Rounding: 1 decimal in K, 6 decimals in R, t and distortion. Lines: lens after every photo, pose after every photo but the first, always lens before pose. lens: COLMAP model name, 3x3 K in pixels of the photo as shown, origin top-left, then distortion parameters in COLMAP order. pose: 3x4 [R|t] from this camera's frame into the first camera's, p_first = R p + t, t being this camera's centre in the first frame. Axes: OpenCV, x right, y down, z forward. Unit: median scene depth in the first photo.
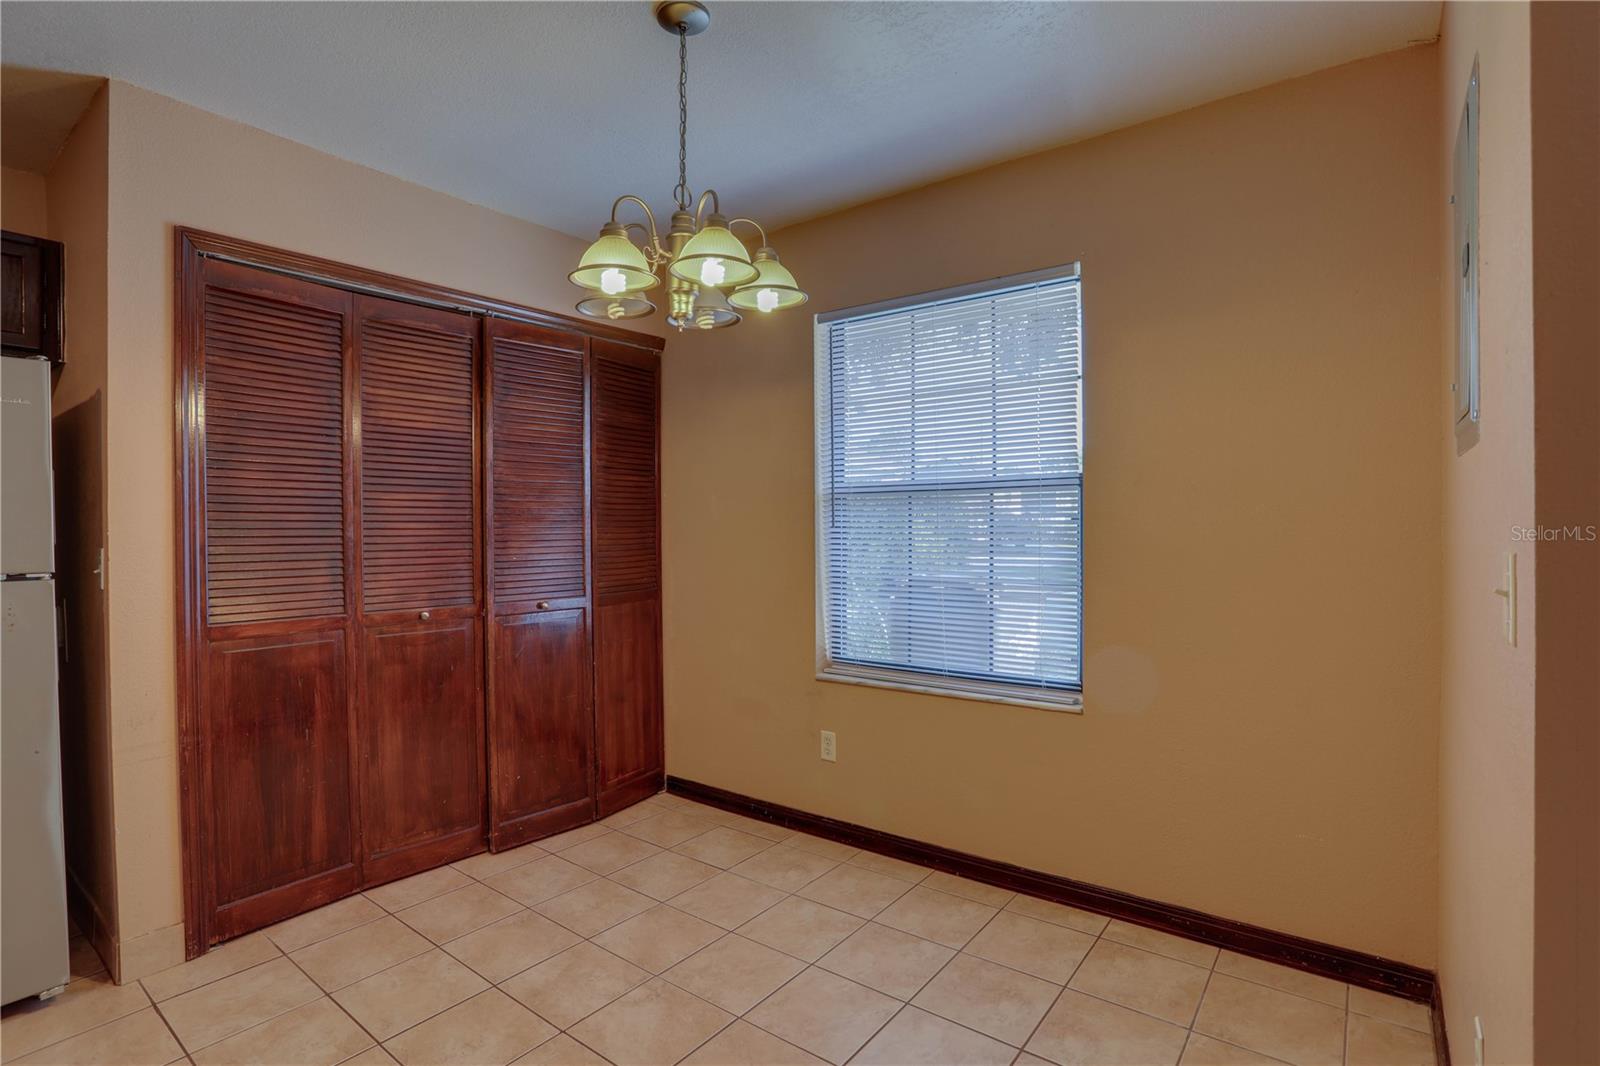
lens RADIAL K [[769.0, 0, 795.4], [0, 769.0, 532.3], [0, 0, 1]] dist [-0.077473, 0.026621]
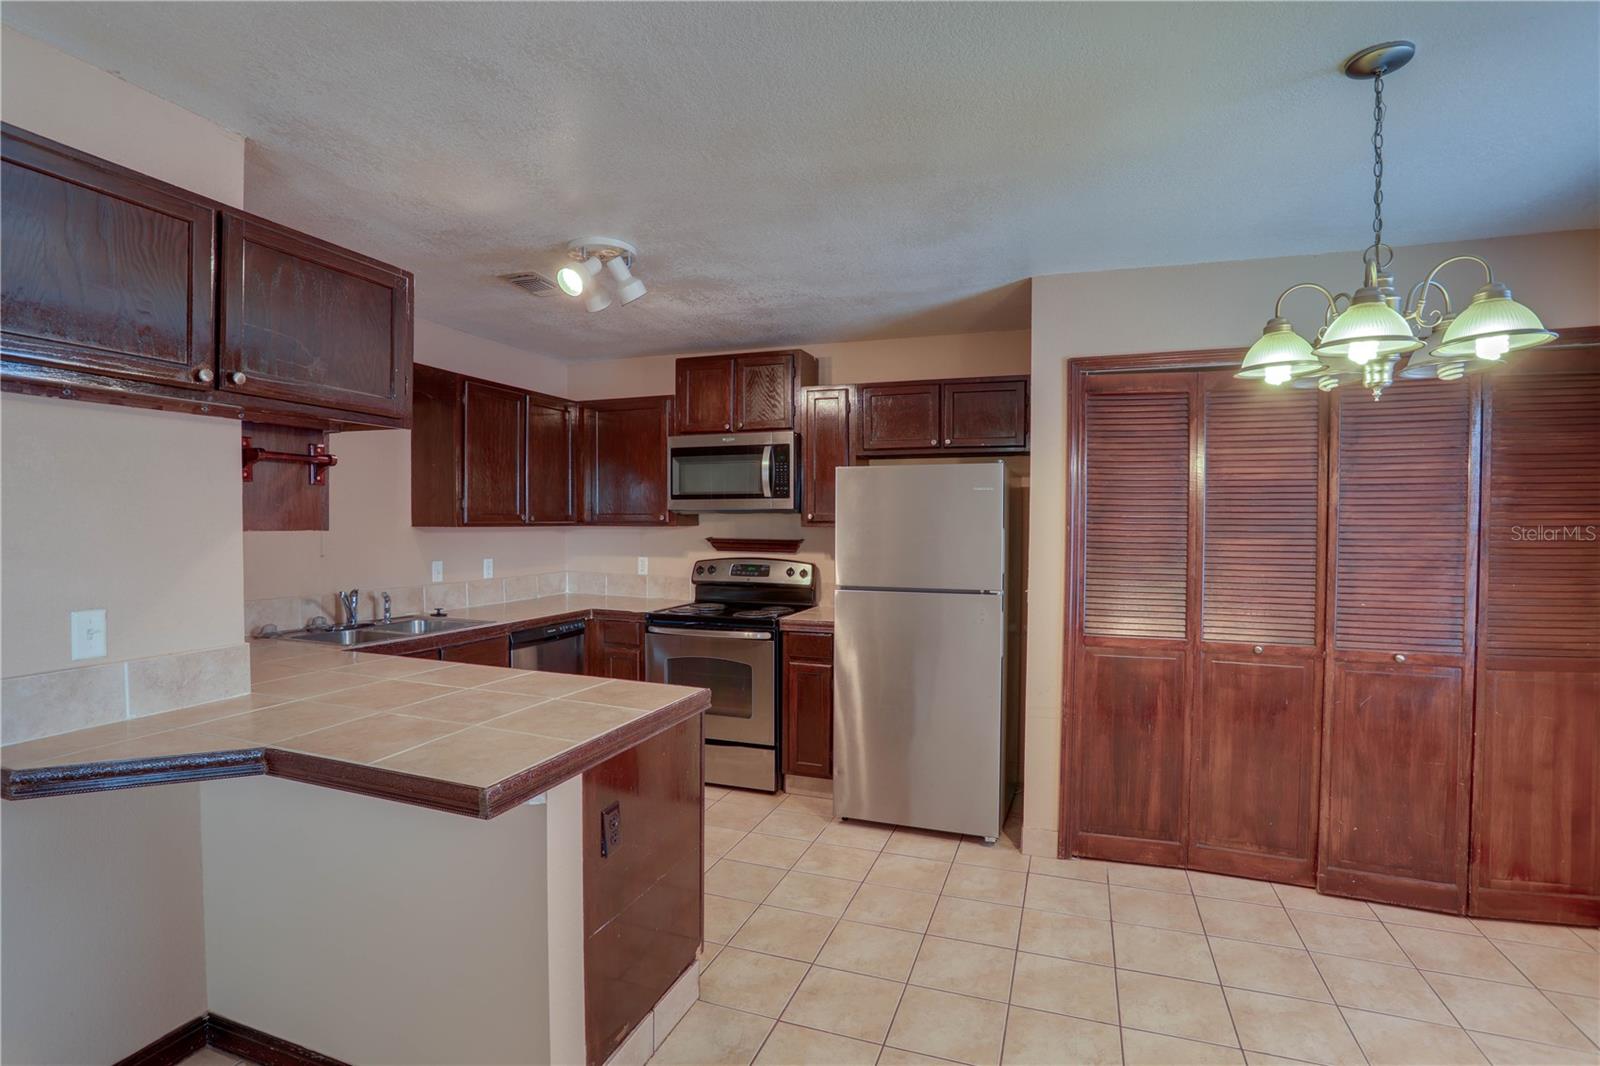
lens RADIAL K [[769.0, 0, 795.4], [0, 769.0, 532.3], [0, 0, 1]] dist [-0.077473, 0.026621]
pose [[0.299455, 0.021234, -0.953874, 0.363221], [-0.015231, 0.999731, 0.017473, -0.073798], [0.953989, 0.009296, 0.299698, 0.025121]]
